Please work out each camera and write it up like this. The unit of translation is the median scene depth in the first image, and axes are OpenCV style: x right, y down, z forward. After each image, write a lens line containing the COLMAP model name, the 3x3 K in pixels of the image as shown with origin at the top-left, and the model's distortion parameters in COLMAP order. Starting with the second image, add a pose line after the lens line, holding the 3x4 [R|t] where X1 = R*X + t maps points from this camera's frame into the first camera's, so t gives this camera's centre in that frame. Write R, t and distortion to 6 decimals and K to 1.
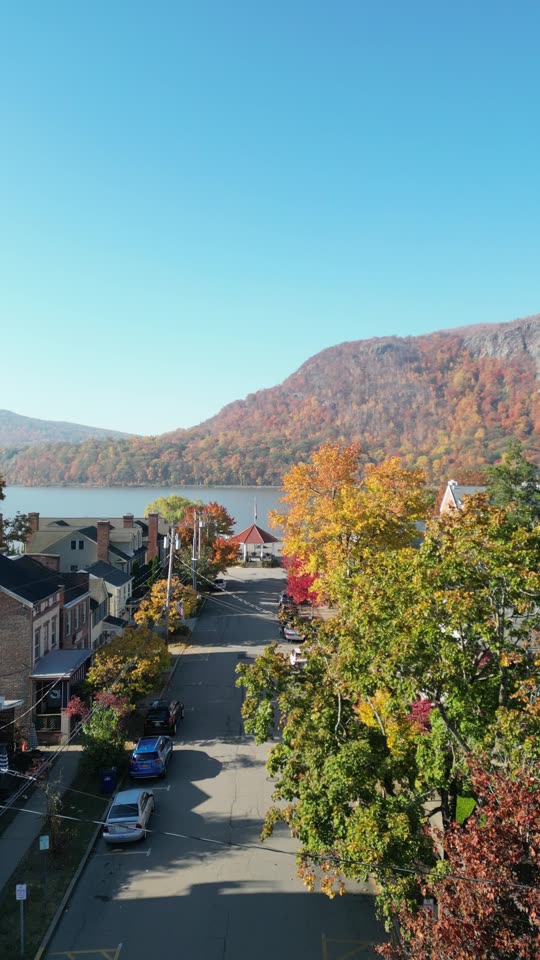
lens RADIAL K [[702.1, 0, 262.3], [0, 702.1, 475.6], [0, 0, 1]] dist [0.088839, -0.085223]
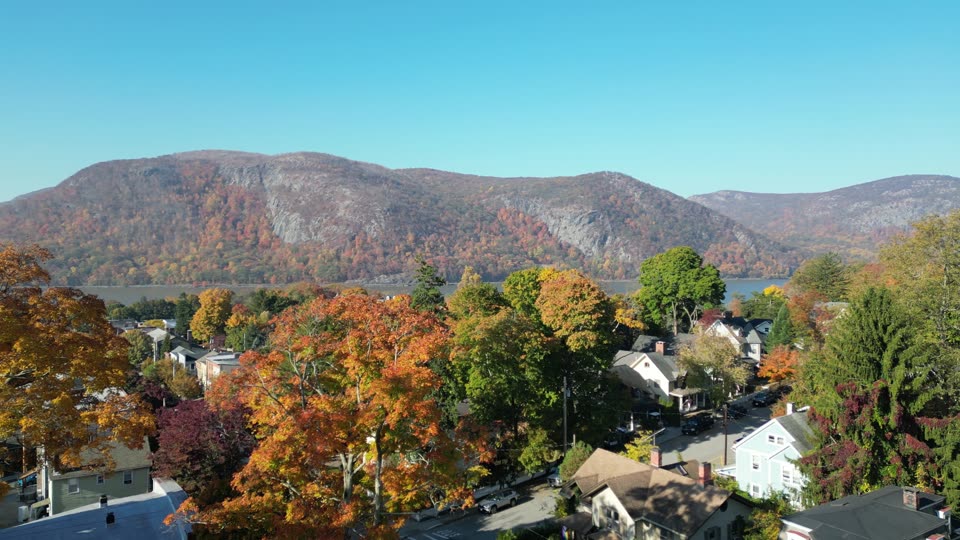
lens RADIAL K [[702.1, 0, 480.1], [0, 702.1, 266.7], [0, 0, 1]] dist [0.088839, -0.085223]
pose [[0.842762, -0.007879, 0.538228, -0.019137], [0.001885, 0.999930, 0.011687, -0.028531], [-0.538283, -0.008835, 0.842718, -0.425820]]
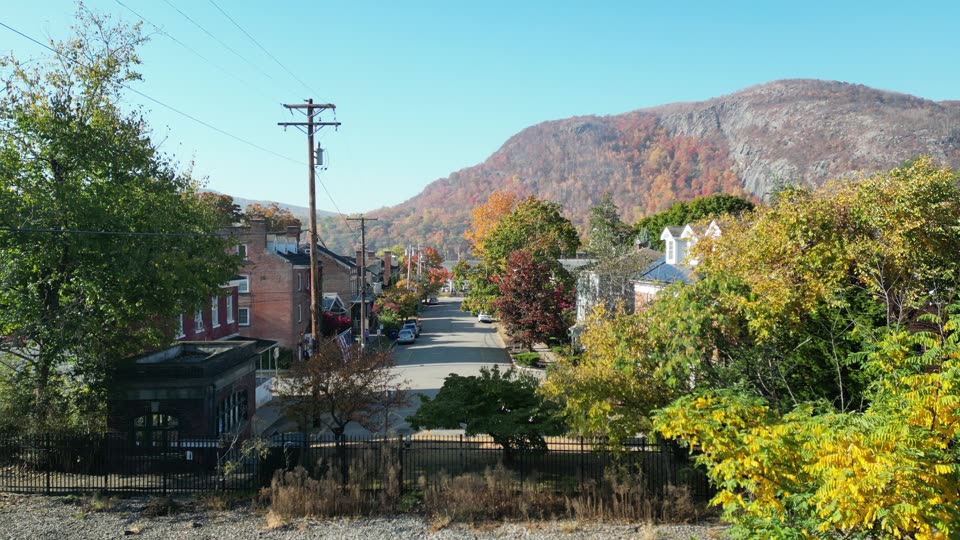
lens RADIAL K [[702.1, 0, 474.7], [0, 702.1, 268.7], [0, 0, 1]] dist [0.088839, -0.085223]
pose [[0.999910, -0.005833, 0.012112, 0.000613], [0.005586, 0.999778, 0.020328, 0.004599], [-0.012227, -0.020258, 0.999720, -0.035758]]
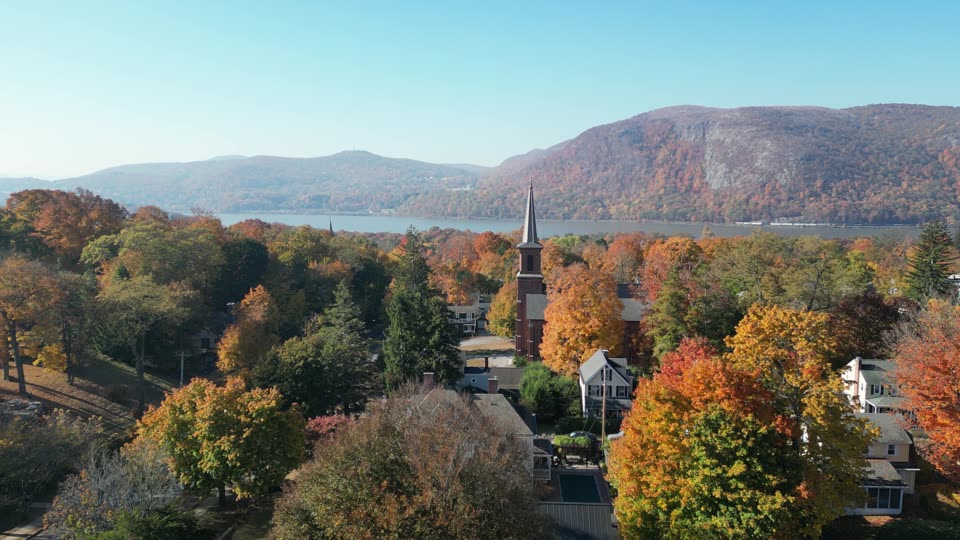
lens RADIAL K [[702.1, 0, 477.4], [0, 702.1, 269.4], [0, 0, 1]] dist [0.088839, -0.085223]
pose [[0.992324, 0.011340, -0.123145, 0.045194], [0.003295, 0.993009, 0.117991, -0.066599], [0.123622, -0.117491, 0.985349, -0.828127]]
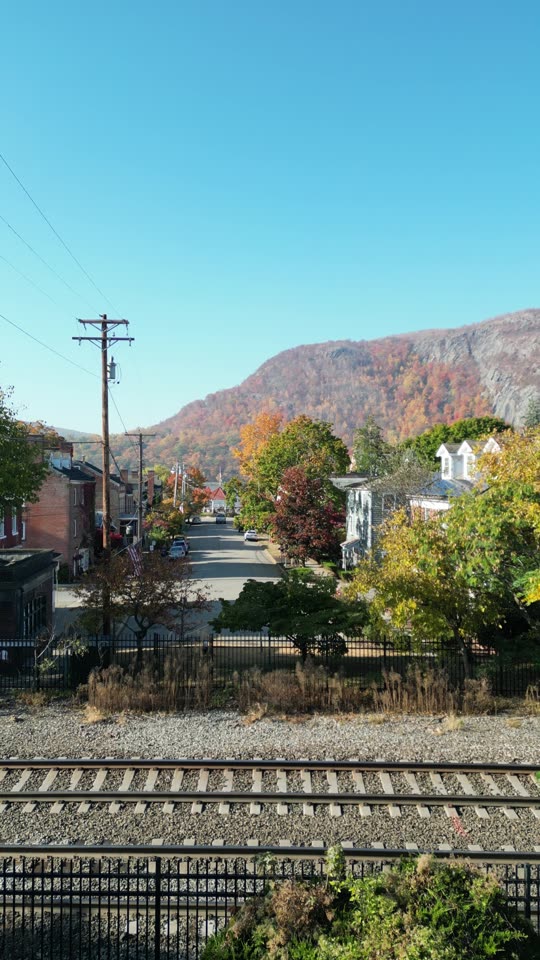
lens RADIAL K [[702.1, 0, 261.9], [0, 702.1, 476.9], [0, 0, 1]] dist [0.088839, -0.085223]
pose [[0.998284, 0.002586, 0.058493, -0.001081], [-0.002605, 0.999997, 0.000249, 0.005062], [-0.058492, -0.000401, 0.998288, -0.036765]]
